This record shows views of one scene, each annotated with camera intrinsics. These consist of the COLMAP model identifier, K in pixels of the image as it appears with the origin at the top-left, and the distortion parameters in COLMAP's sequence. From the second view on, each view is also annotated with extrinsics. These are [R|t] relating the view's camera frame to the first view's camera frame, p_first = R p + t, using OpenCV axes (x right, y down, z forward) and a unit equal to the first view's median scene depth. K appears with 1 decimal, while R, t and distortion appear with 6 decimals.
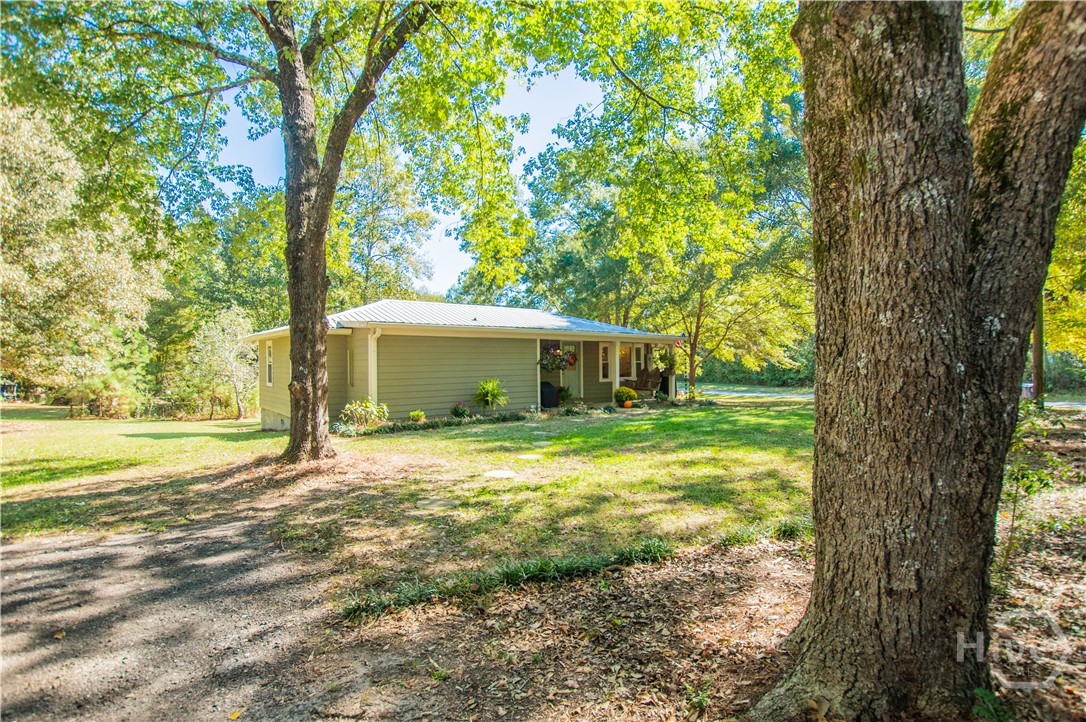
lens RADIAL K [[528.7, 0, 543.6], [0, 528.7, 363.4], [0, 0, 1]] dist [-0.028304, 0.004570]
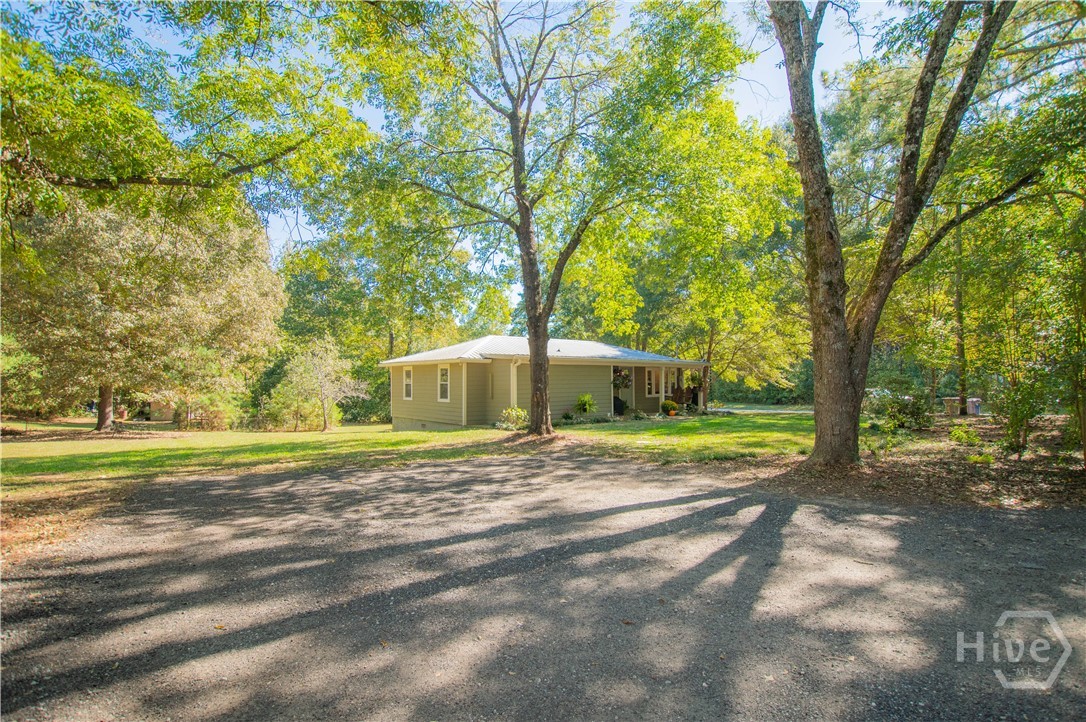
lens RADIAL K [[531.0, 0, 544.0], [0, 531.0, 365.3], [0, 0, 1]] dist [-0.006494, -0.000032]
pose [[0.999804, 0.000409, 0.019770, -0.177163], [0.000282, 0.999389, -0.034944, 0.002088], [-0.019772, 0.034943, 0.999194, -0.328060]]
